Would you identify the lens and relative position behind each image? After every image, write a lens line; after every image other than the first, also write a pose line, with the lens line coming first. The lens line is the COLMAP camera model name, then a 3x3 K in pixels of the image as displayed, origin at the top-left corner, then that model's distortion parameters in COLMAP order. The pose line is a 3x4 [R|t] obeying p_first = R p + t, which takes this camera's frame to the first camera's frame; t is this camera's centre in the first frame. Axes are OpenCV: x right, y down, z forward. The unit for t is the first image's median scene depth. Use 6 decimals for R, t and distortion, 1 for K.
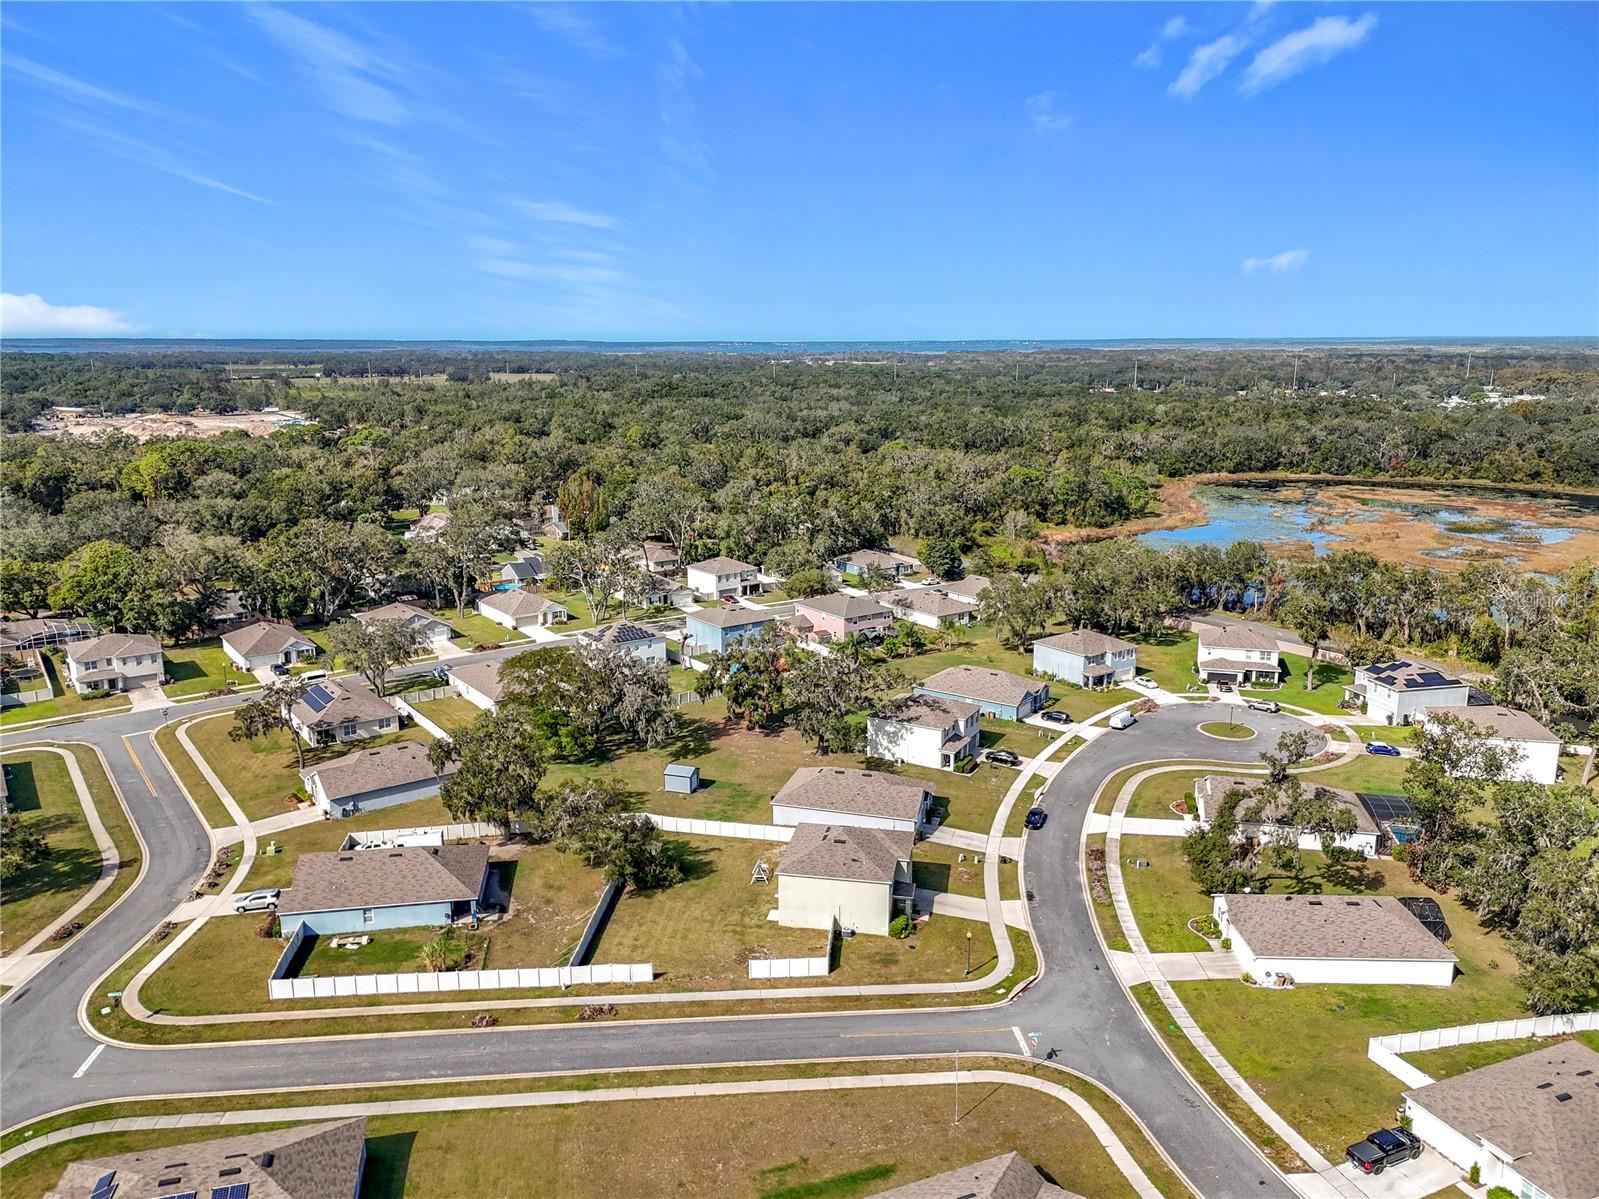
lens RADIAL K [[1173.8, 0, 796.9], [0, 1173.8, 597.4], [0, 0, 1]] dist [0.063957, -0.001057]
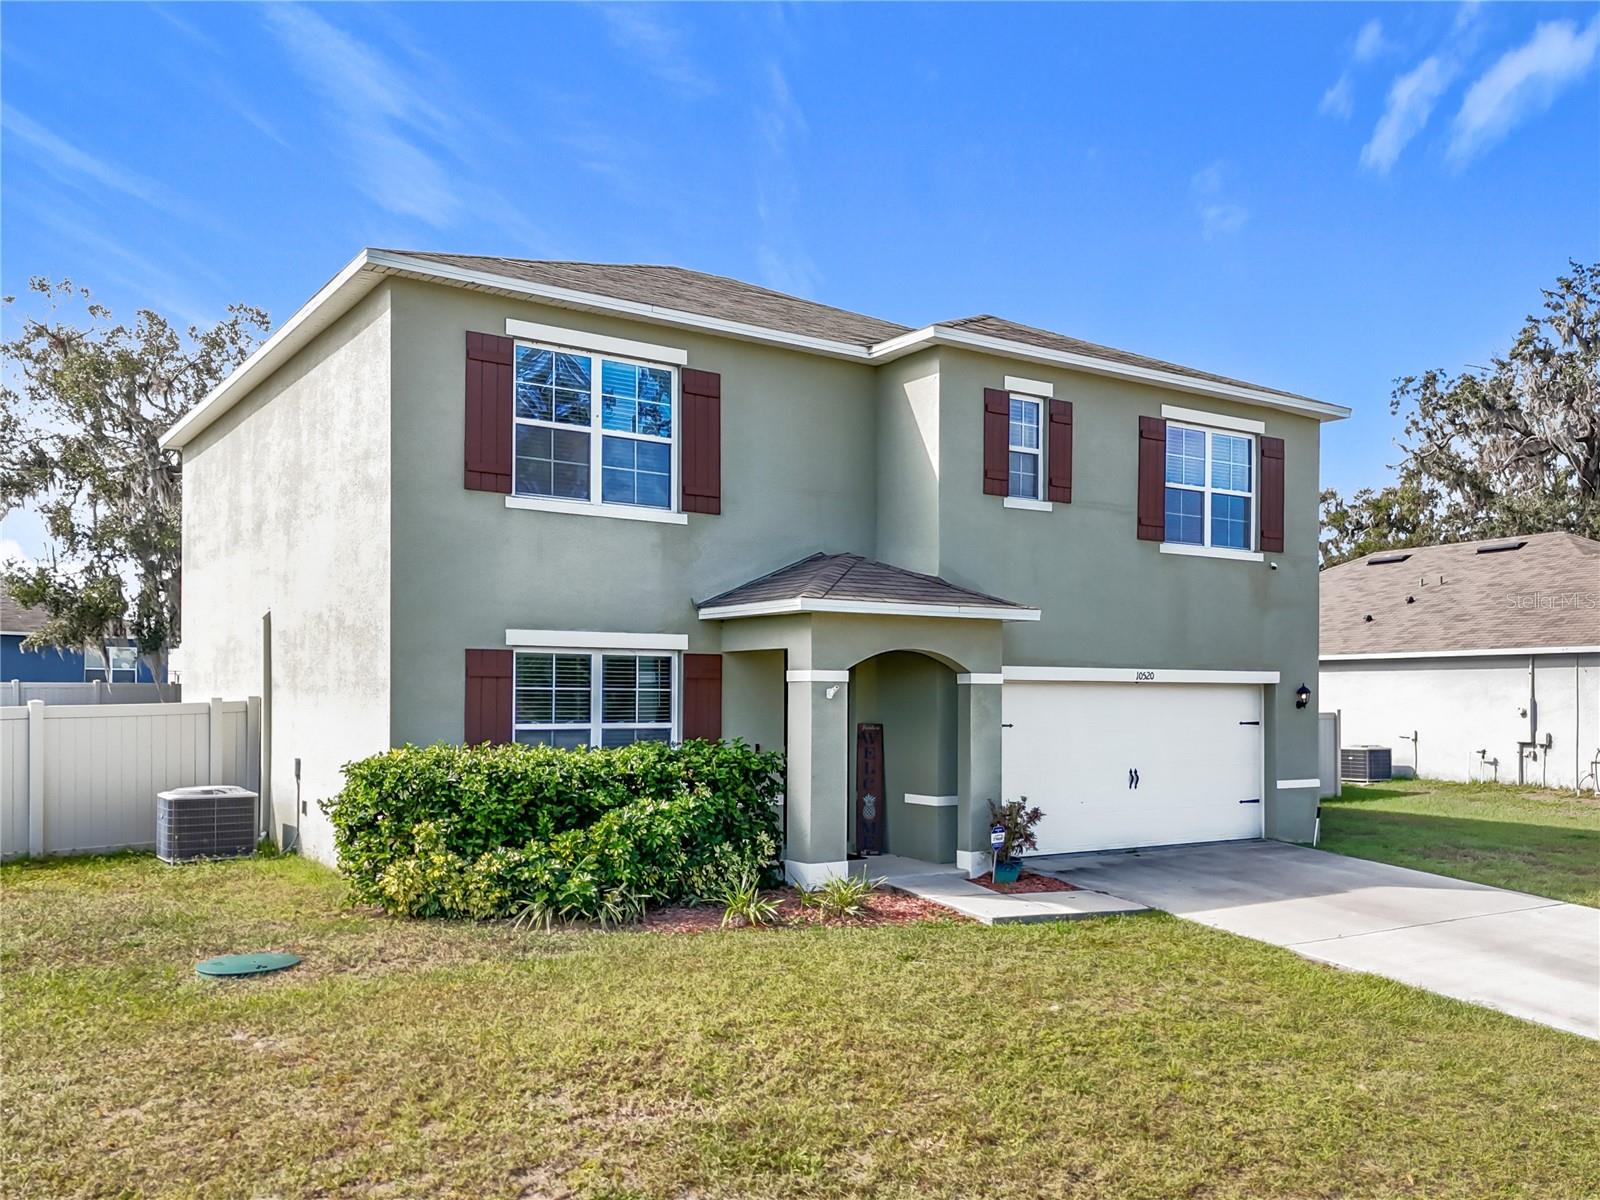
lens RADIAL K [[1398.7, 0, 923.0], [0, 1398.7, 693.8], [0, 0, 1]] dist [0.072853, -0.152948]
pose [[0.741917, 0.008931, -0.670432, 0.196056], [-0.154273, 0.975357, -0.157730, 0.301901], [0.652502, 0.220453, 0.725011, 1.006649]]
